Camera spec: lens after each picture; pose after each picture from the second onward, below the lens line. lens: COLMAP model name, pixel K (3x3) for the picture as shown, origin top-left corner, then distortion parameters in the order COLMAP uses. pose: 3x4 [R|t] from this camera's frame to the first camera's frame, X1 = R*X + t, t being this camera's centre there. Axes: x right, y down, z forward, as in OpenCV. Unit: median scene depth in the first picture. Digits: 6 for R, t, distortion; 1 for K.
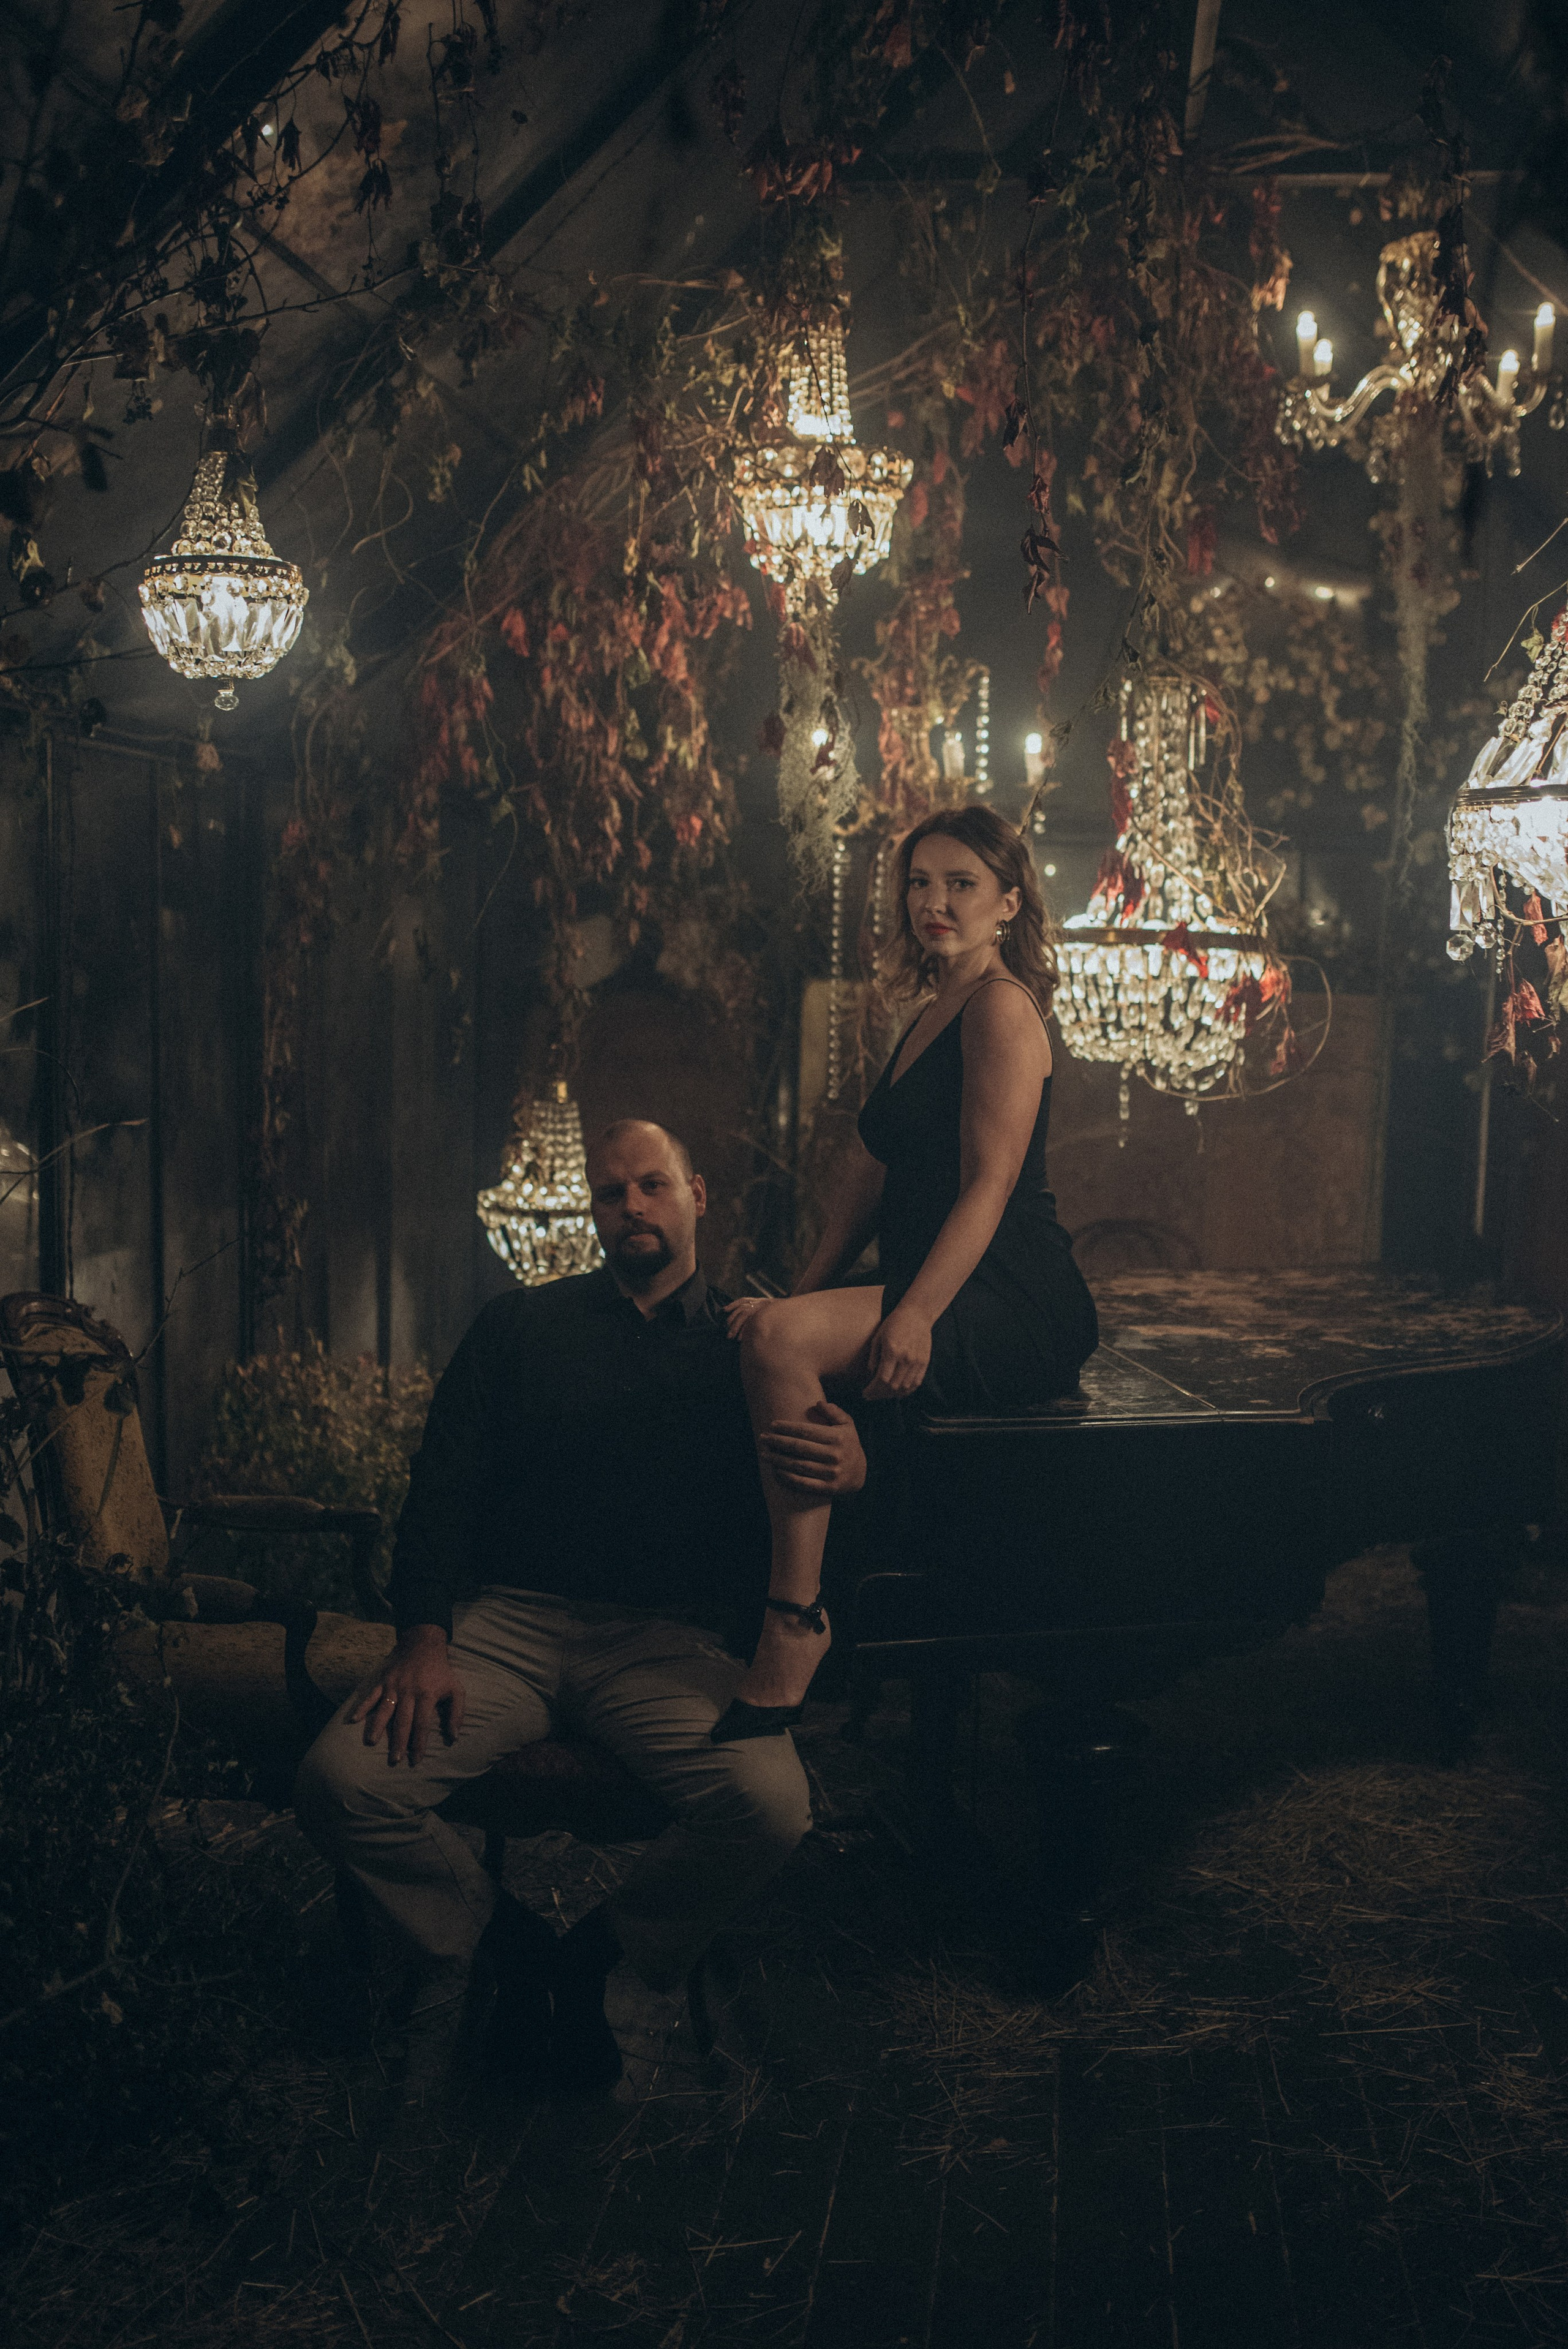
lens RADIAL K [[2223.6, 0, 784.0], [0, 2223.6, 1174.5], [0, 0, 1]] dist [-0.063467, 0.026752]
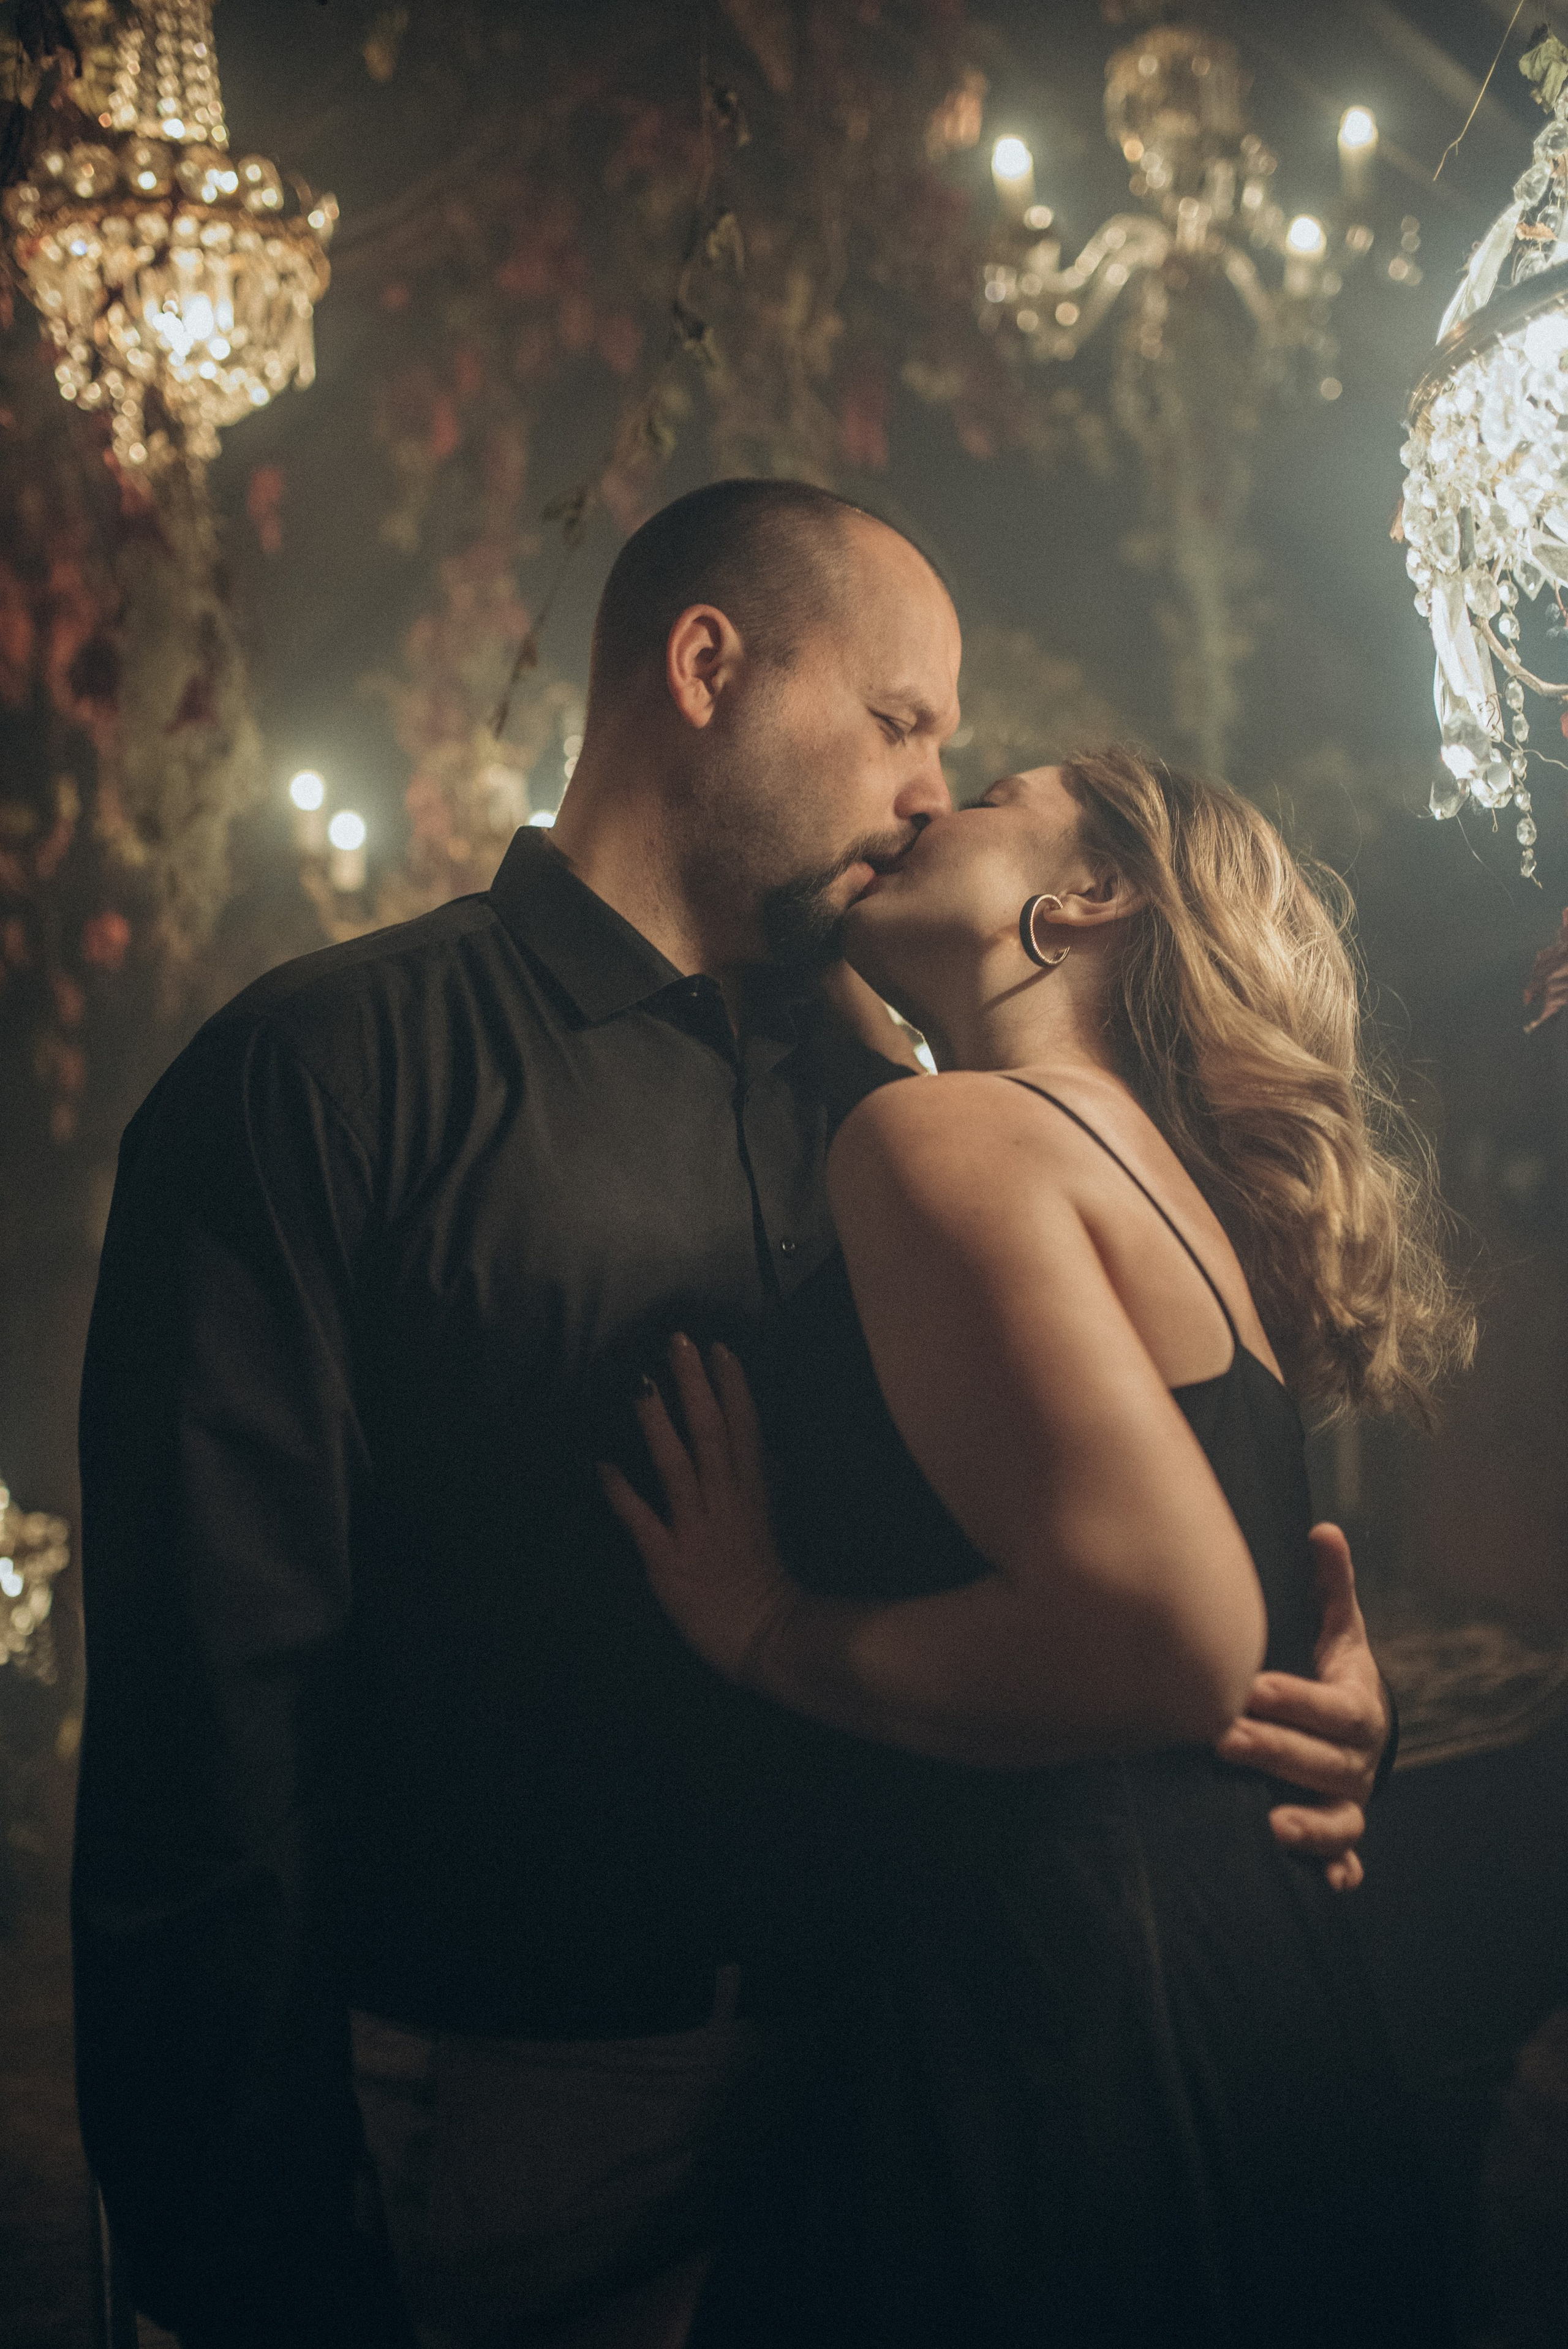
lens RADIAL K [[2223.6, 0, 784.0], [0, 2223.6, 1174.5], [0, 0, 1]] dist [-0.063467, 0.026752]
pose [[0.994346, -0.048518, 0.094462, 0.093886], [0.061472, 0.988318, -0.139458, 0.010767], [-0.086592, 0.144476, 0.985712, 0.404876]]
